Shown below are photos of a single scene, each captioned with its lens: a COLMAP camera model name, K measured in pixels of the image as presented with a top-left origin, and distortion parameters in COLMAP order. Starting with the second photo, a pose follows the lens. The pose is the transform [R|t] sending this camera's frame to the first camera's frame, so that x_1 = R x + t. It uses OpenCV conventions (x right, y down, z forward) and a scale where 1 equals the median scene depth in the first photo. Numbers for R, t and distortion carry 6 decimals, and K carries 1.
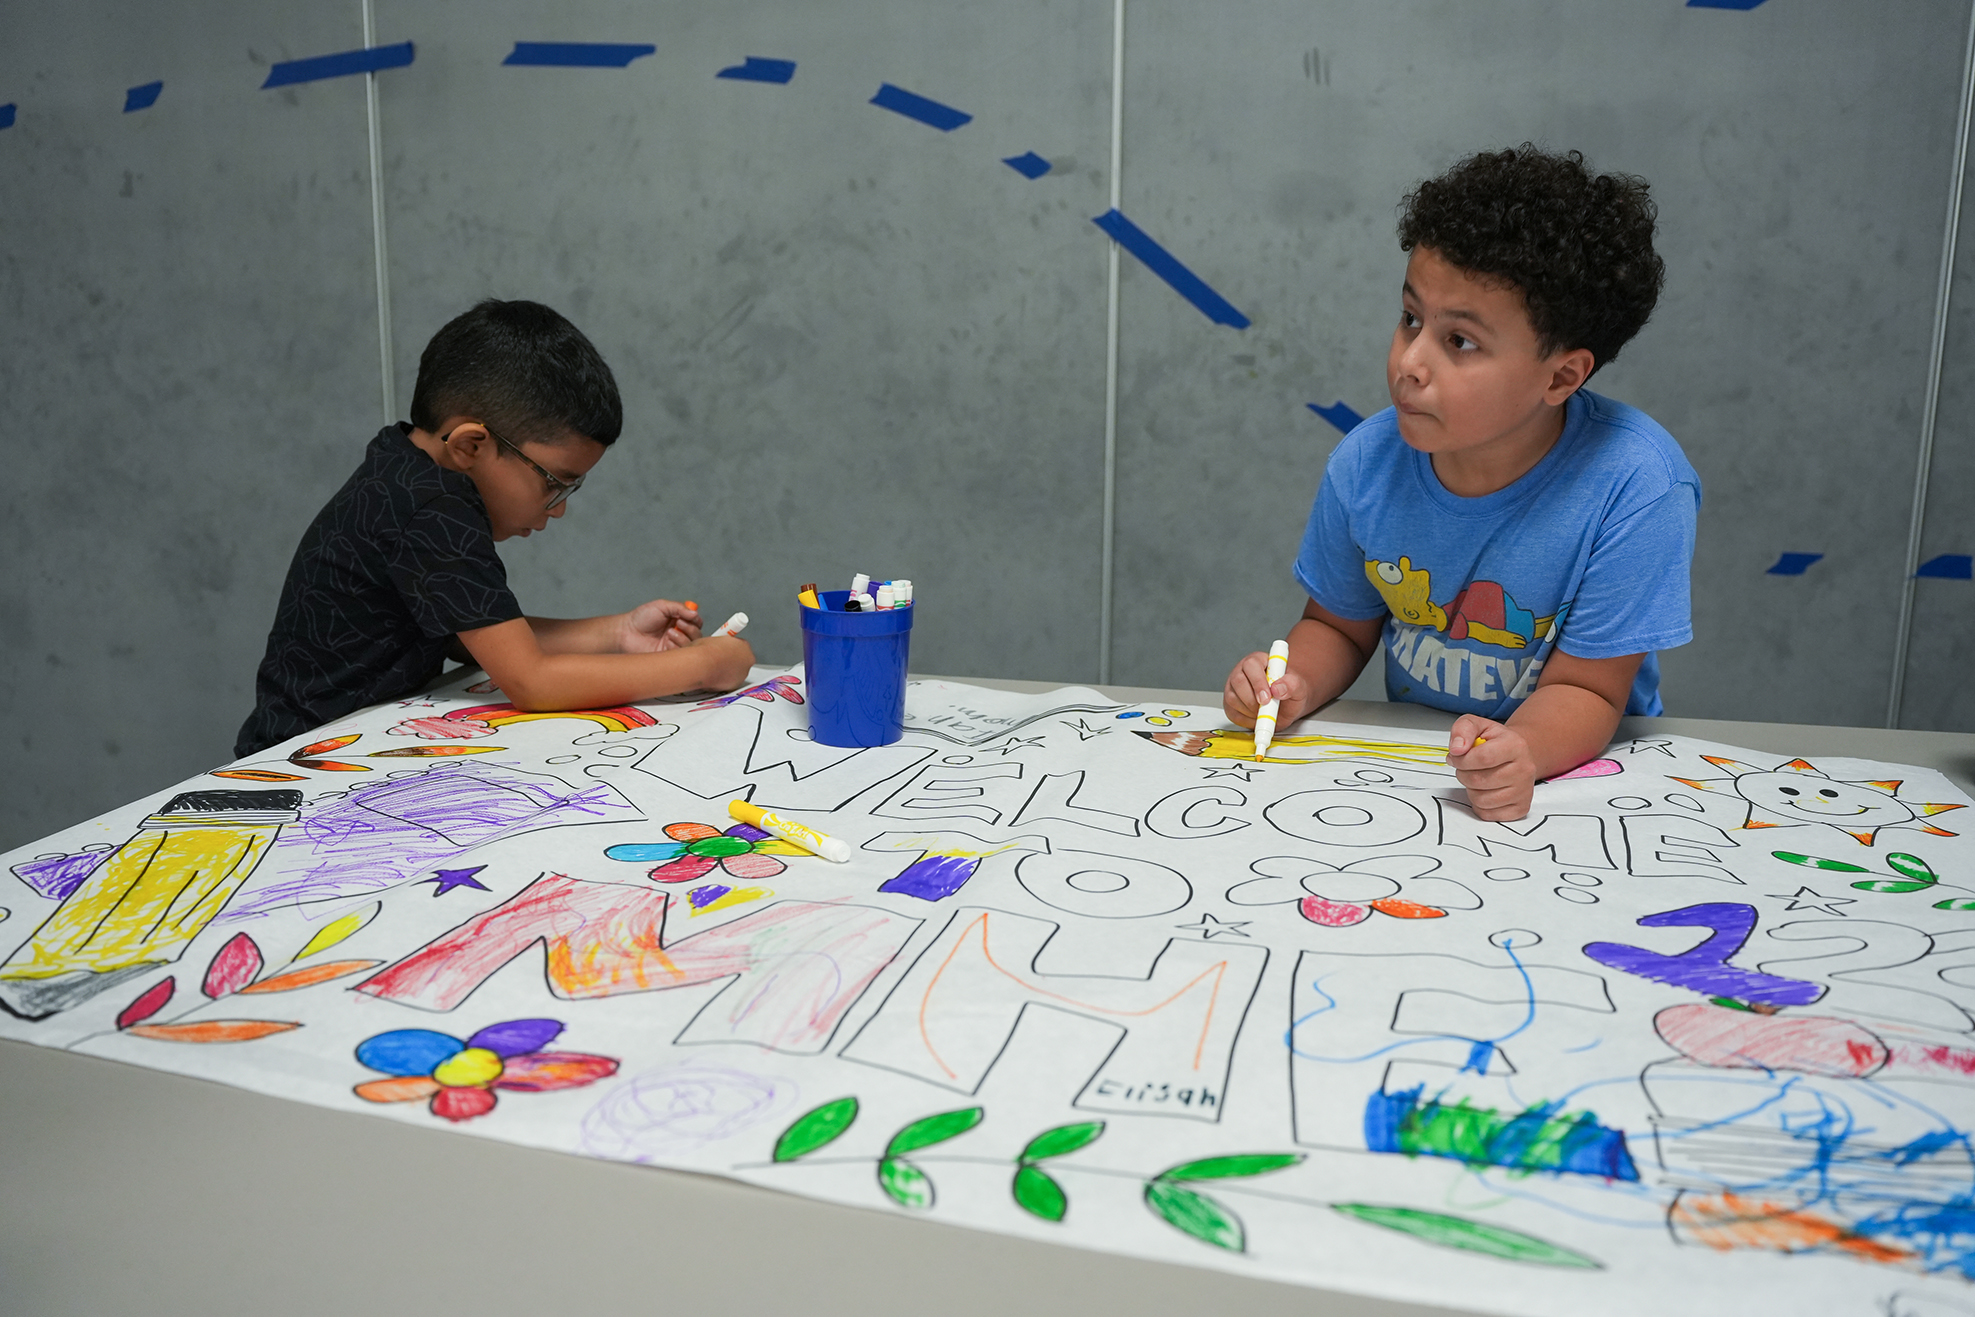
lens RADIAL K [[1609.3, 0, 975.8], [0, 1609.3, 607.1], [0, 0, 1]] dist [-0.076396, 0.040760]
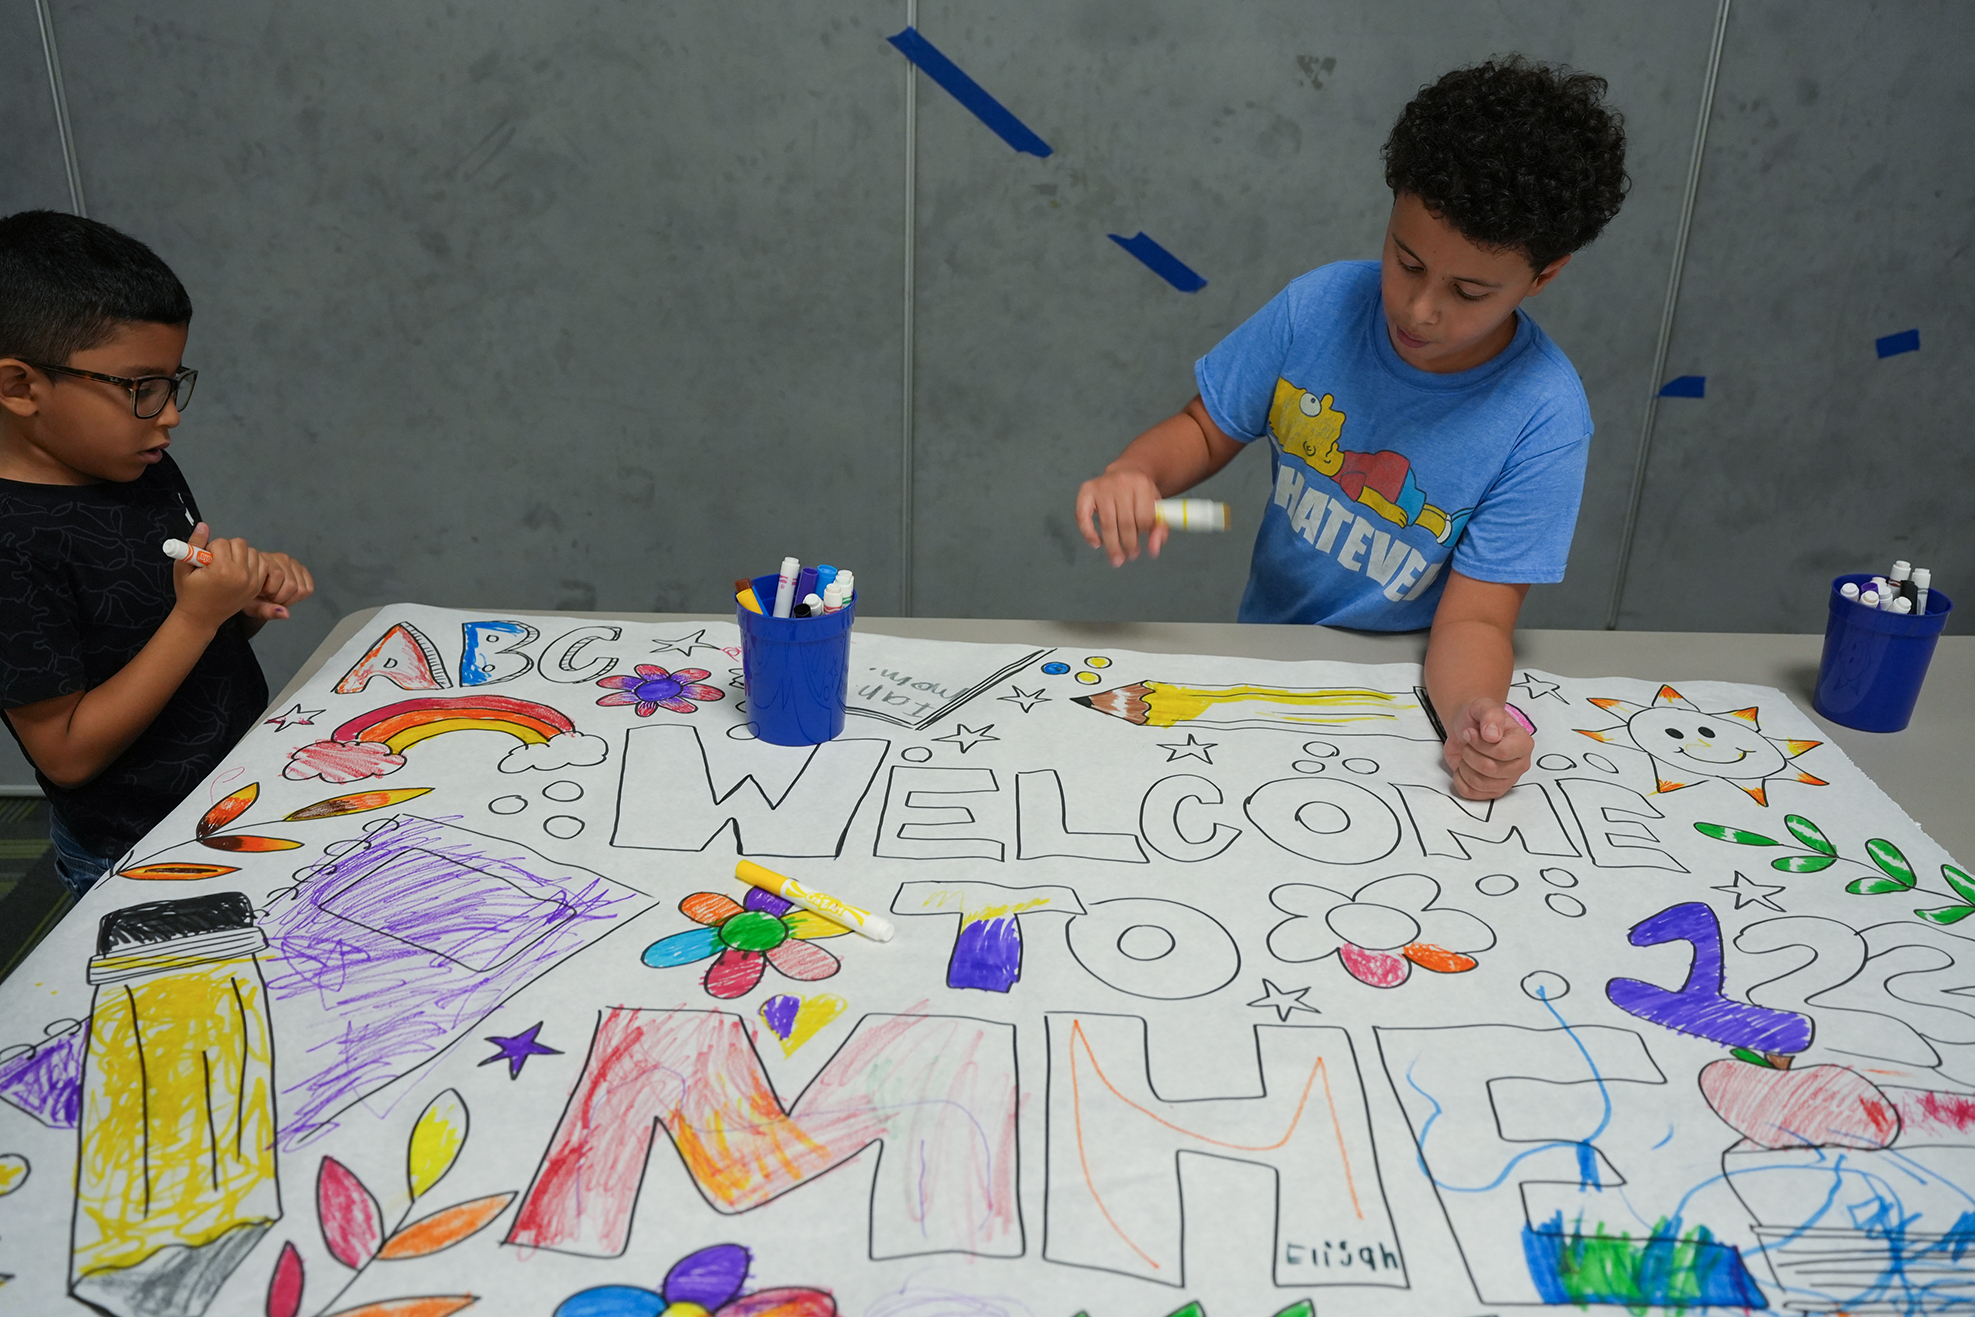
lens RADIAL K [[1609.3, 0, 1005.8], [0, 1609.3, 607.3], [0, 0, 1]] dist [-0.076396, 0.040760]
pose [[0.972630, -0.067190, 0.222432, -0.167241], [0.022445, 0.979971, 0.197872, -0.182706], [-0.231272, -0.187463, 0.954657, 0.053118]]
